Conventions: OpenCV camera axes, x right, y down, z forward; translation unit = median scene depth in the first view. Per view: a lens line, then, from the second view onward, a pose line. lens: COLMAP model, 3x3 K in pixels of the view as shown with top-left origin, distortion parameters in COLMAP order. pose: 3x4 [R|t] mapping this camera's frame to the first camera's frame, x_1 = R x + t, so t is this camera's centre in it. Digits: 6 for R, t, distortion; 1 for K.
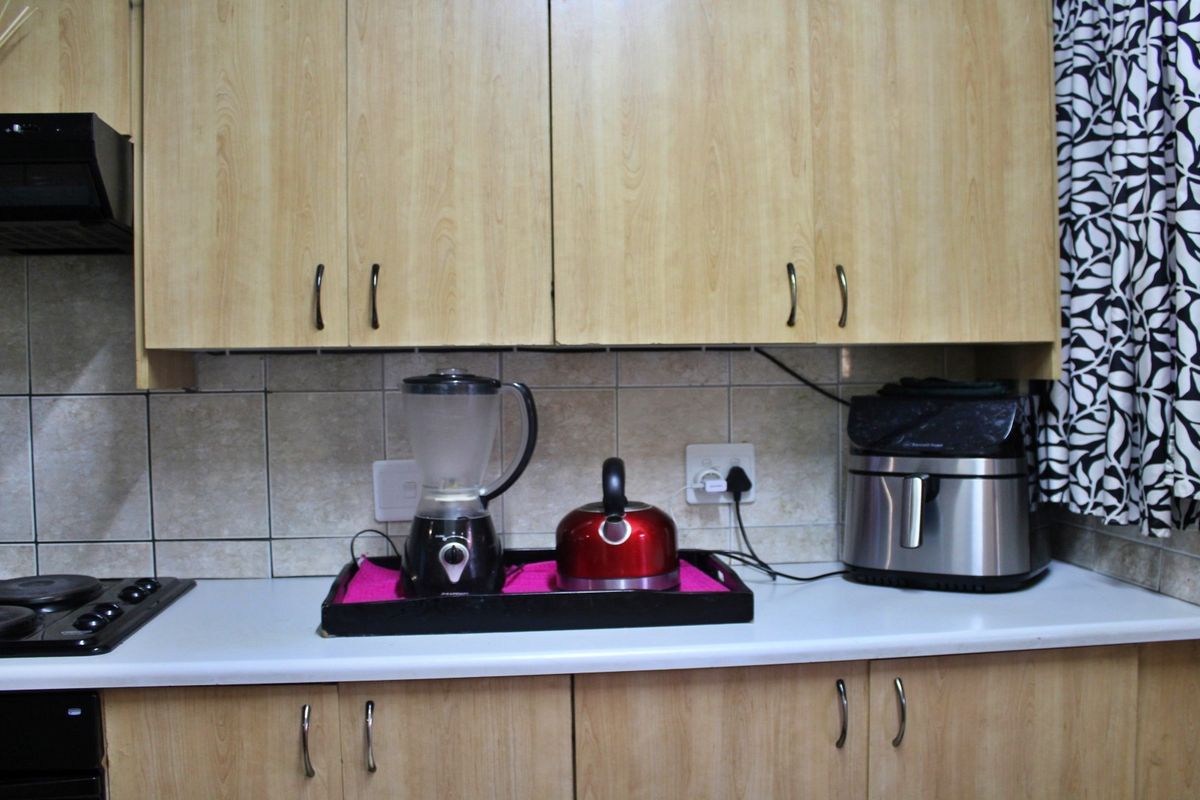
lens RADIAL K [[1211.9, 0, 599.8], [0, 1211.9, 410.3], [0, 0, 1]] dist [-0.096551, 0.000000]
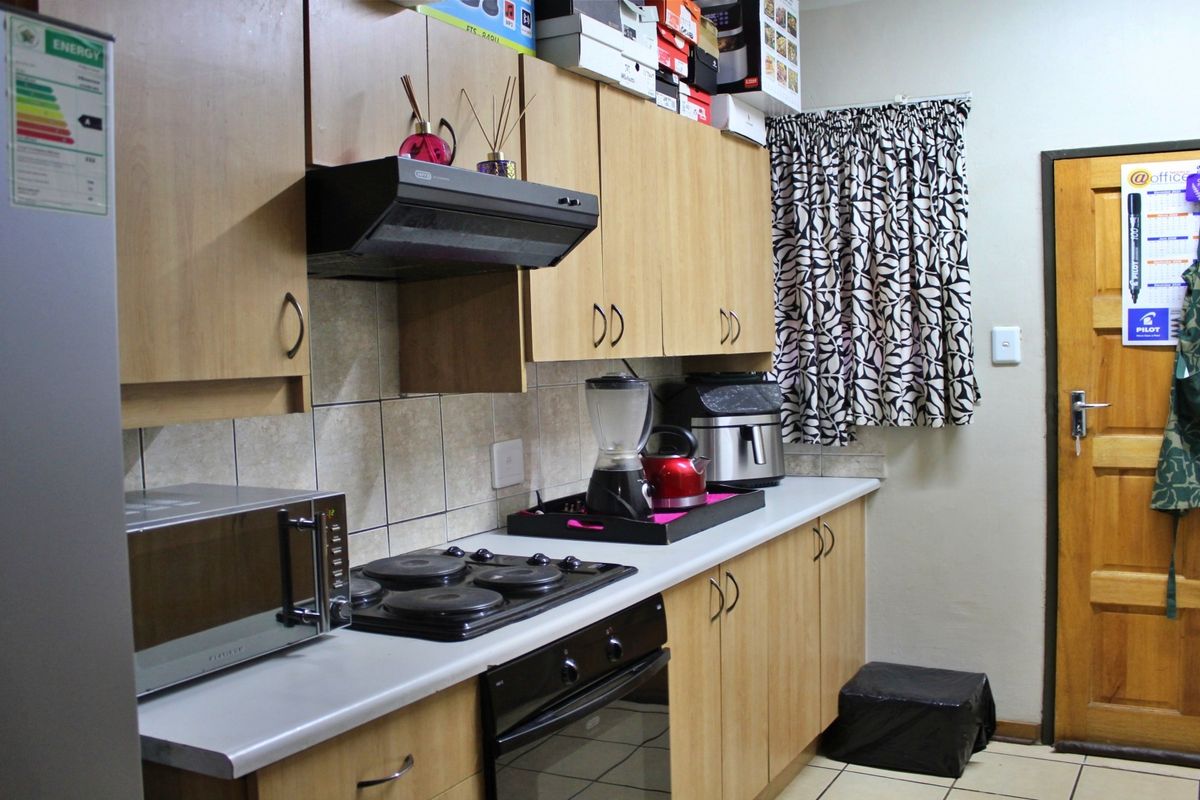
lens RADIAL K [[1211.9, 0, 600.5], [0, 1211.9, 395.0], [0, 0, 1]] dist [-0.096551, 0.000000]
pose [[0.538708, -0.038282, 0.841623, -1.265720], [0.044159, 0.998877, 0.017170, -0.030289], [-0.841335, 0.027916, 0.539793, 0.178740]]
